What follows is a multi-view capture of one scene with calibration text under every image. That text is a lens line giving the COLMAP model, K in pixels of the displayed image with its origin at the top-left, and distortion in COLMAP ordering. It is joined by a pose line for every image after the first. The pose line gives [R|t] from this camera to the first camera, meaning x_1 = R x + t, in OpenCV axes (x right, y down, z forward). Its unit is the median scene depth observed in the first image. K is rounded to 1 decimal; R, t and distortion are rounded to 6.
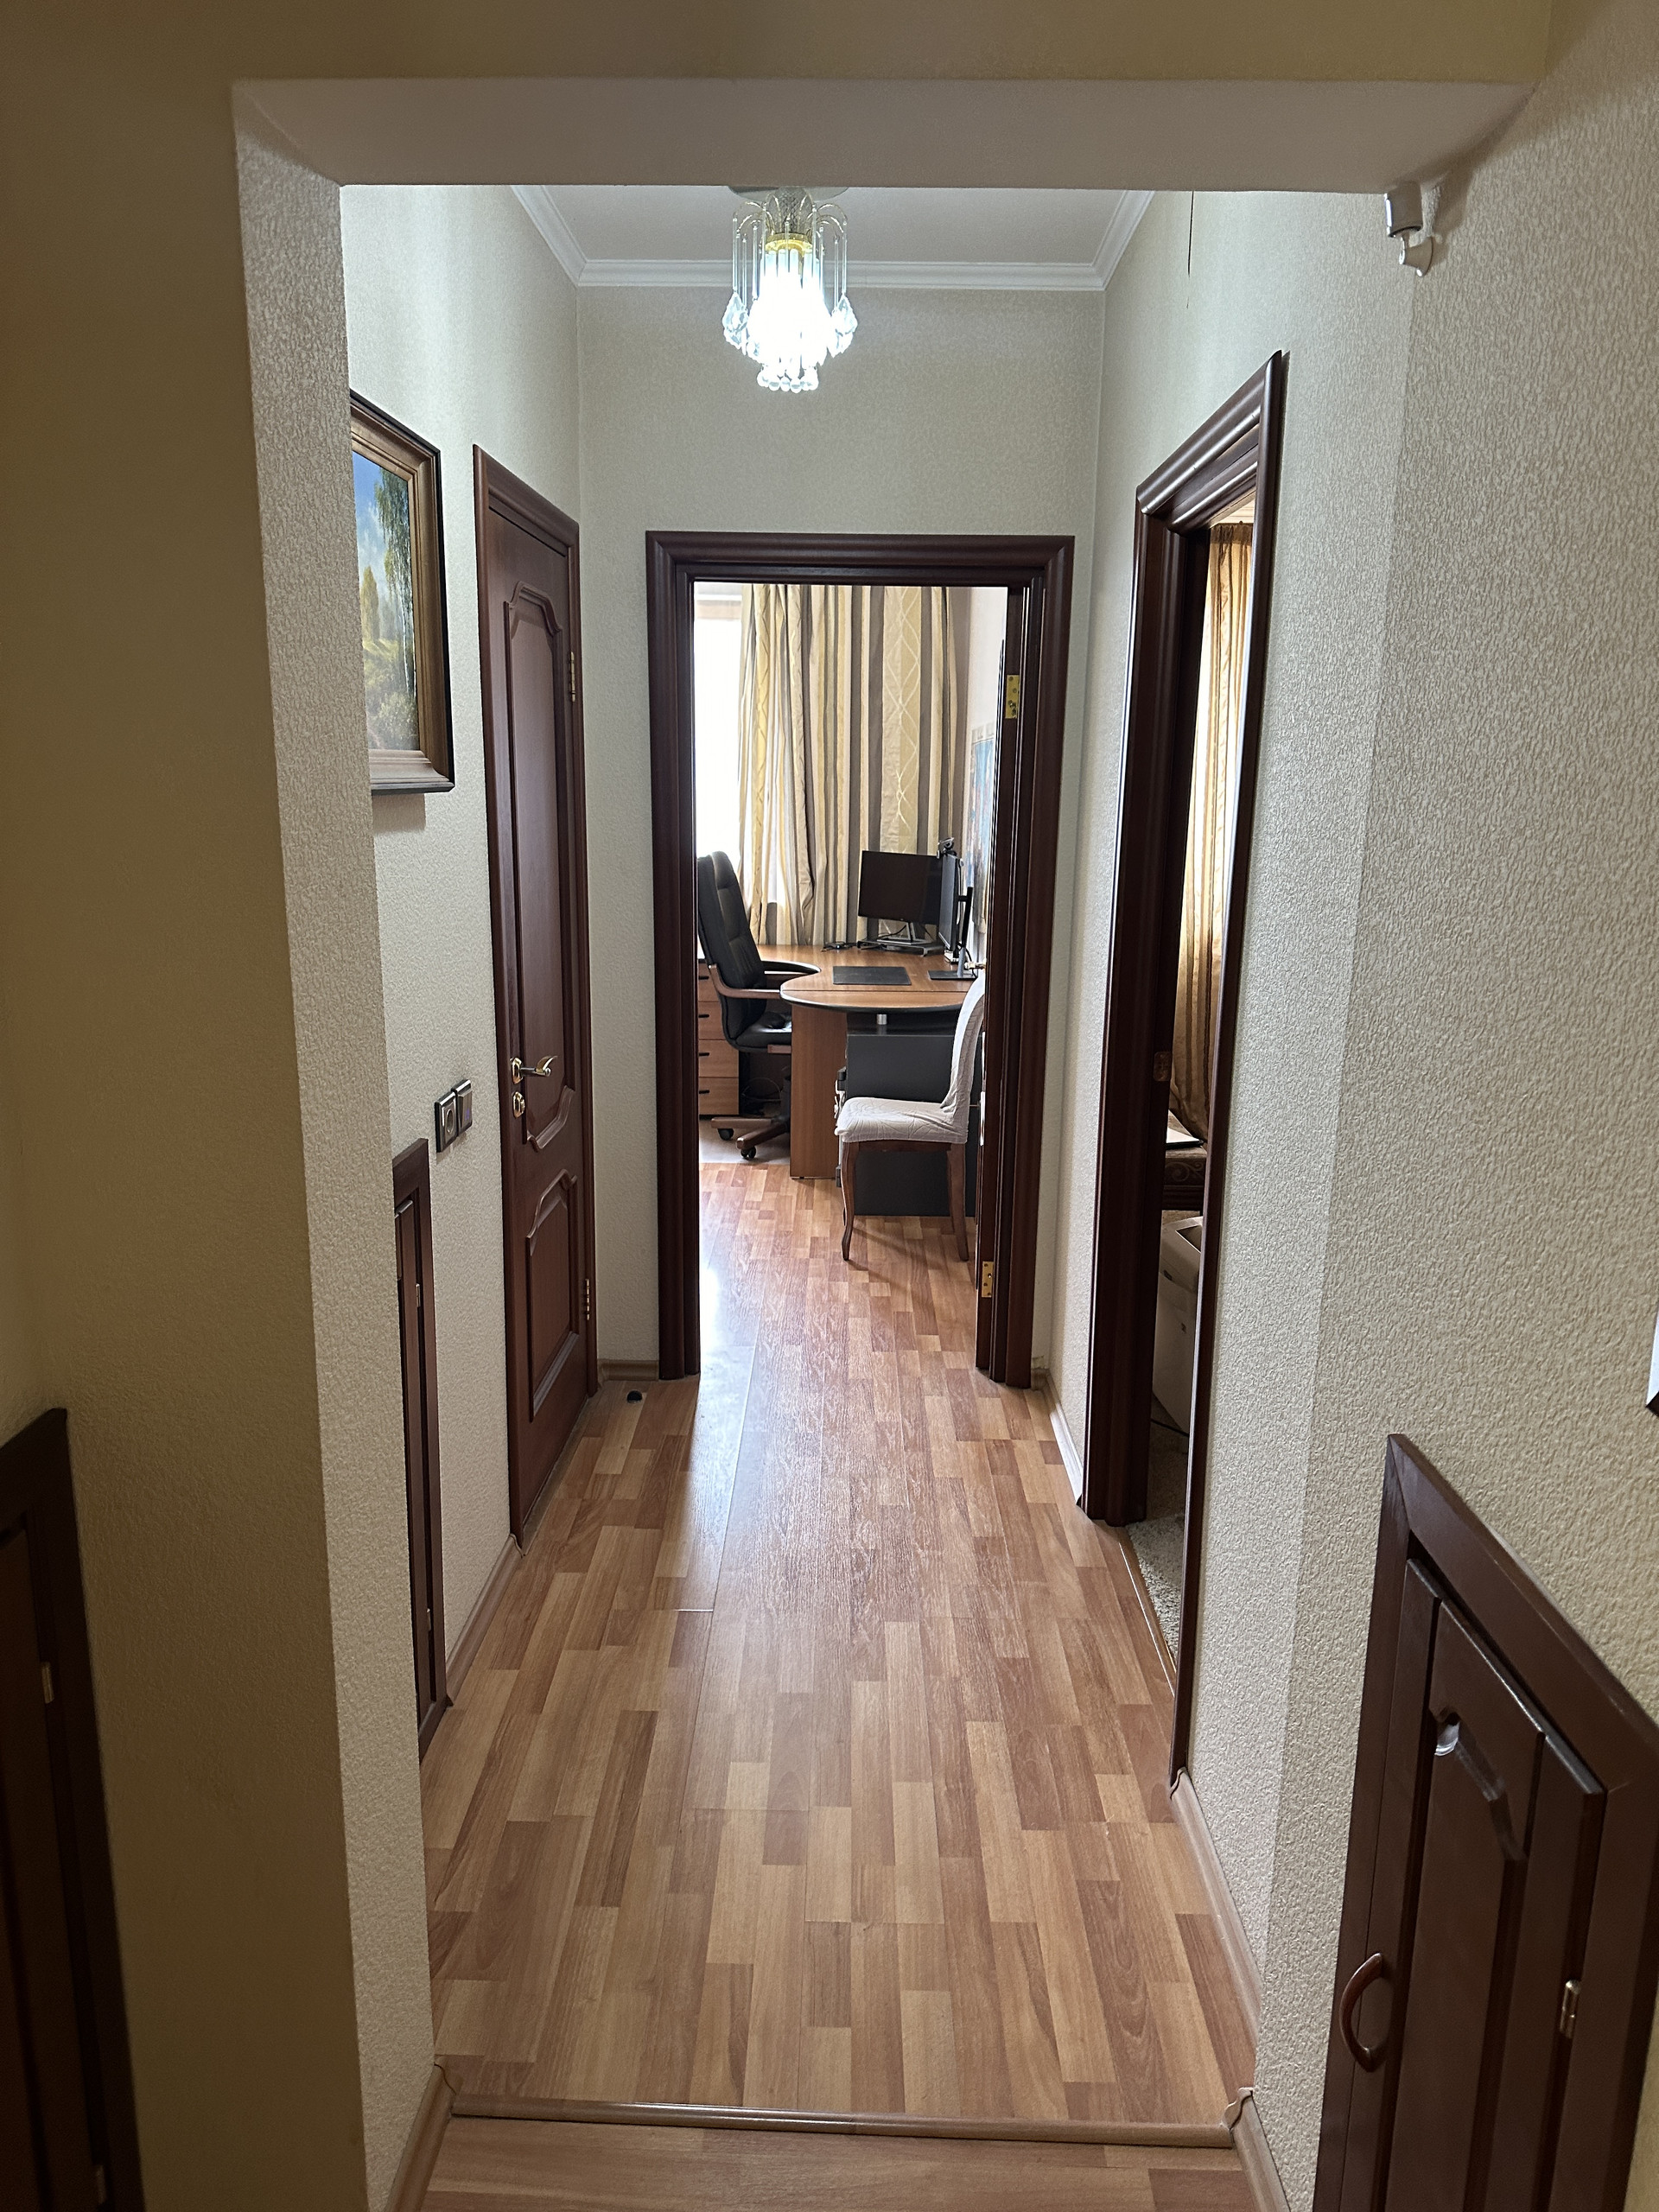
lens RADIAL K [[1554.8, 0, 821.2], [0, 1554.8, 1116.0], [0, 0, 1]] dist [0.087172, -0.124725]
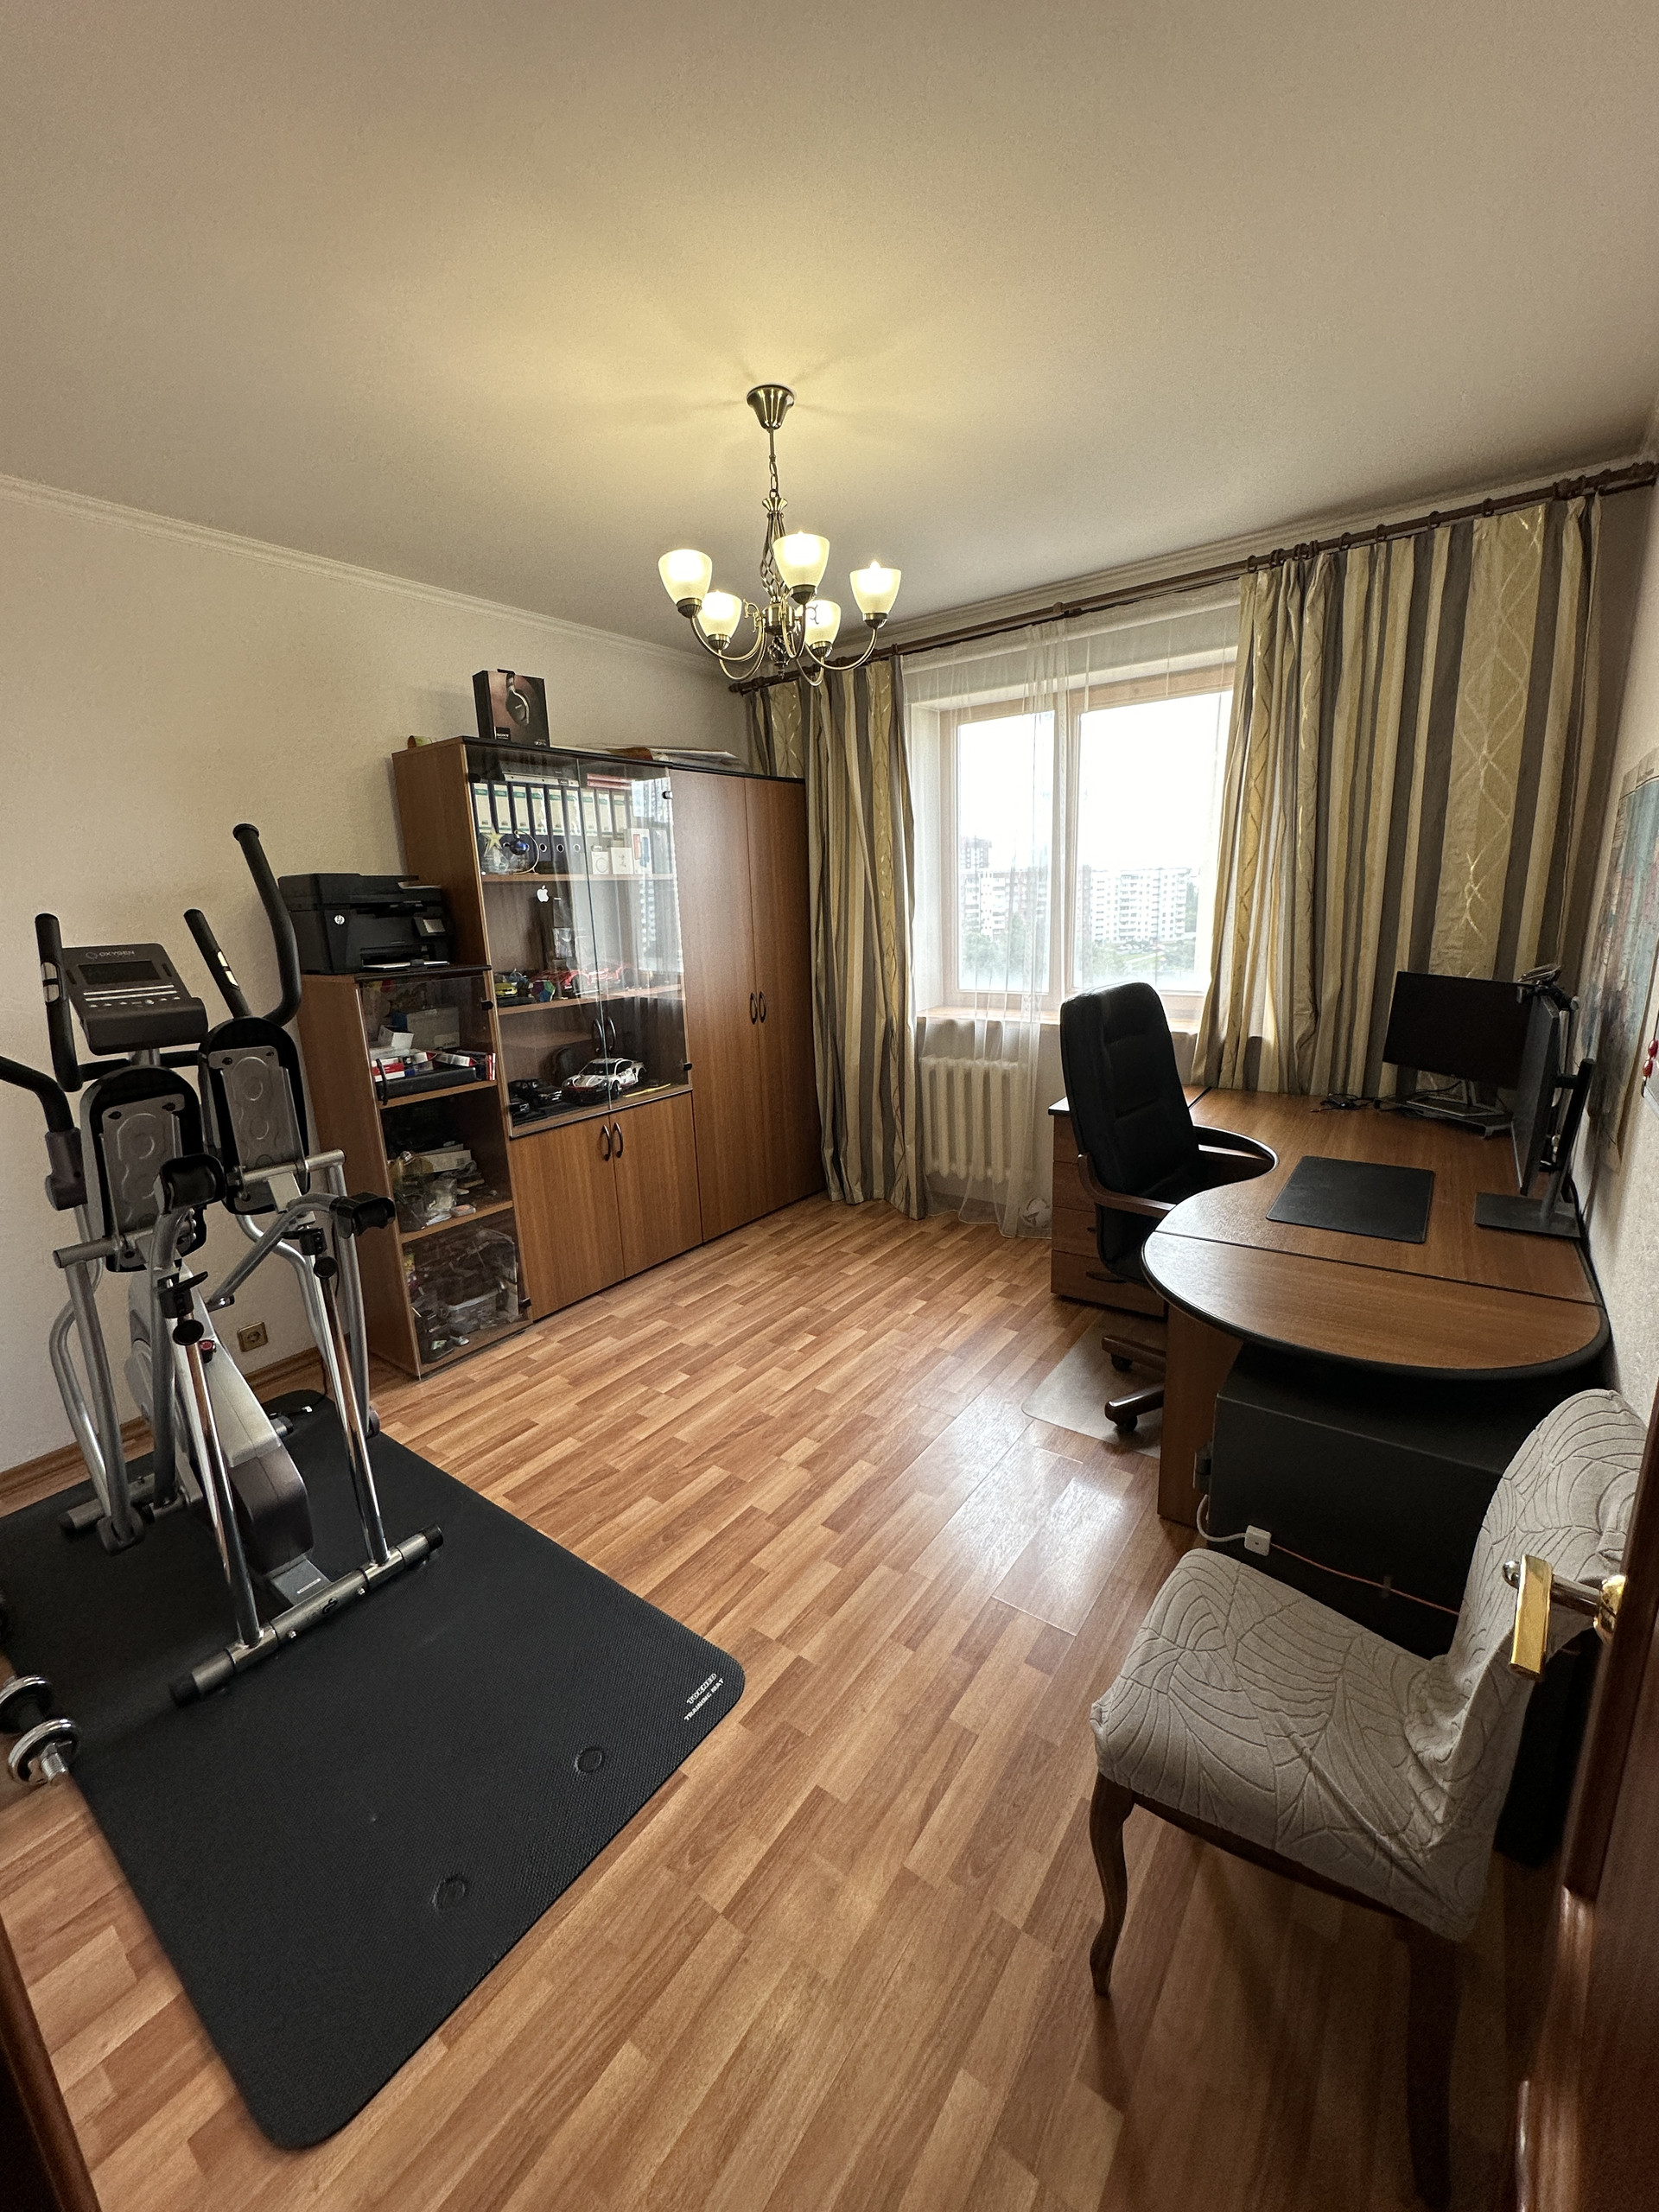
lens RADIAL K [[886.7, 0, 823.7], [0, 886.7, 1111.7], [0, 0, 1]] dist [0.000264, -0.000015]
pose [[0.814975, 0.087451, -0.572859, 0.051758], [-0.069886, 0.996165, 0.052649, -0.113278], [0.575266, -0.002873, 0.817961, 0.534615]]
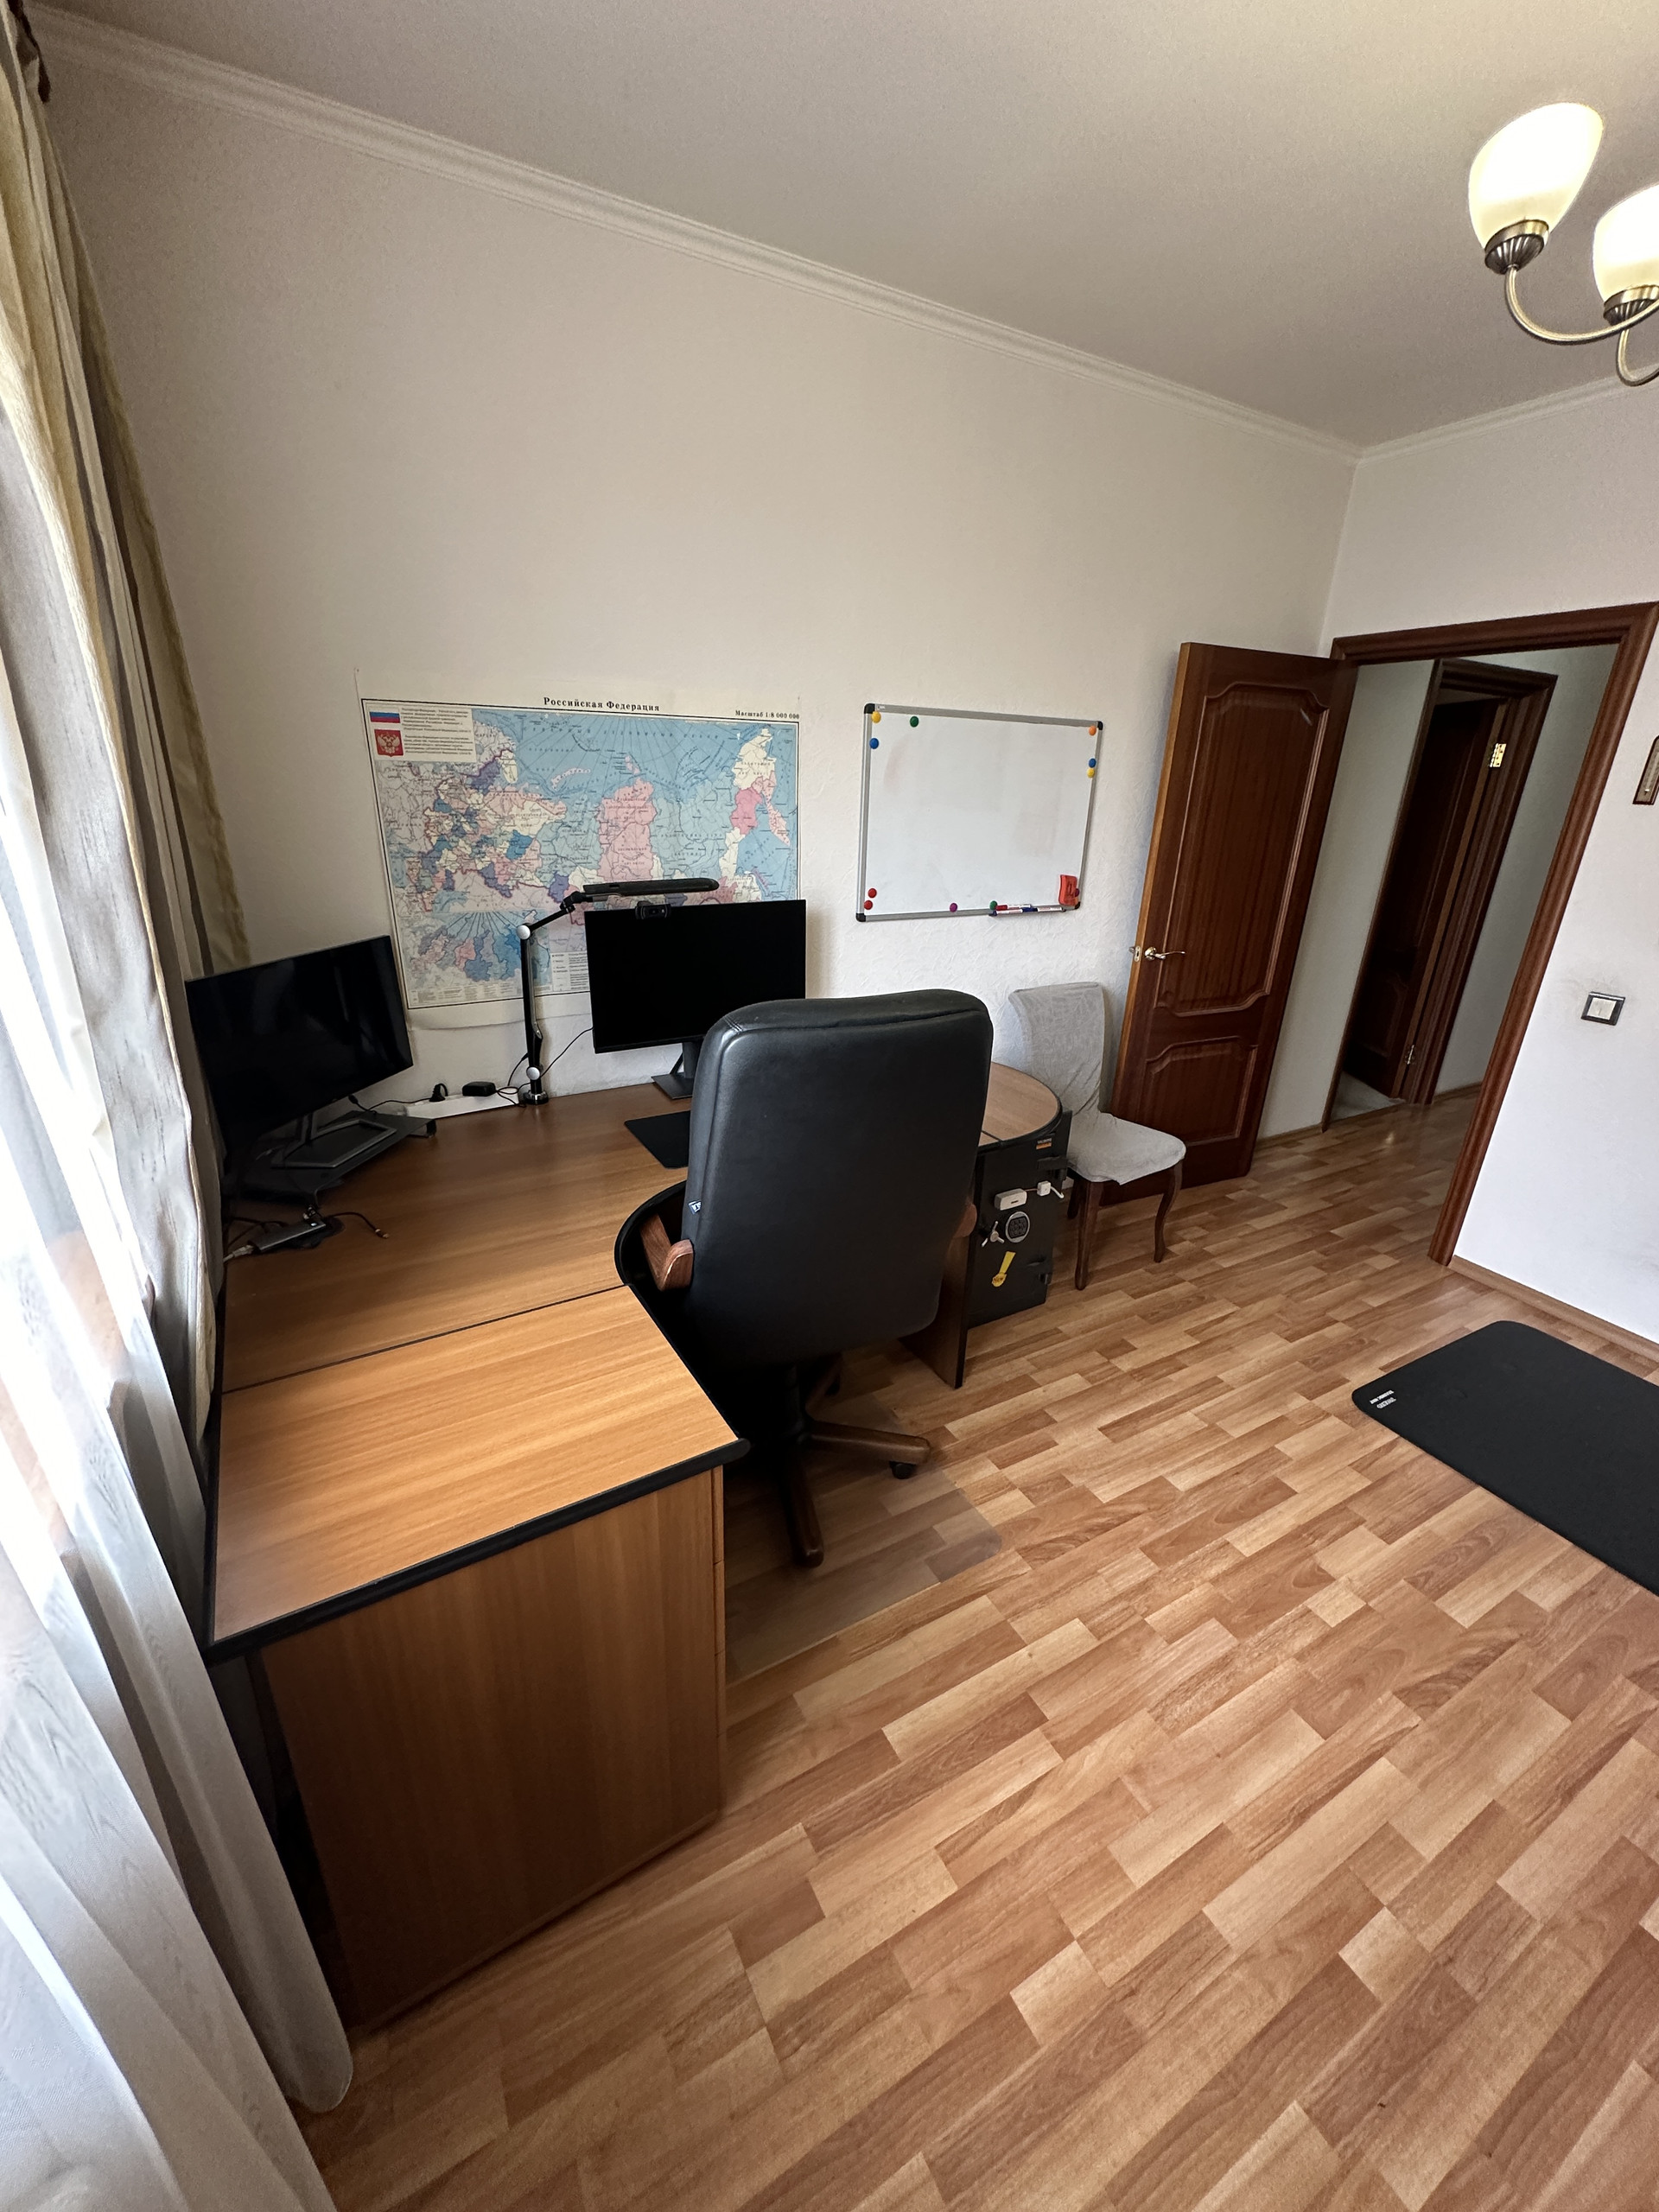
lens RADIAL K [[879.7, 0, 825.4], [0, 879.7, 1108.1], [0, 0, 1]] dist [-0.000393, 0.000157]
pose [[-0.500323, -0.335946, 0.798008, -0.226063], [0.148332, 0.874776, 0.461264, -0.225354], [-0.853038, 0.349151, -0.387839, 0.990223]]
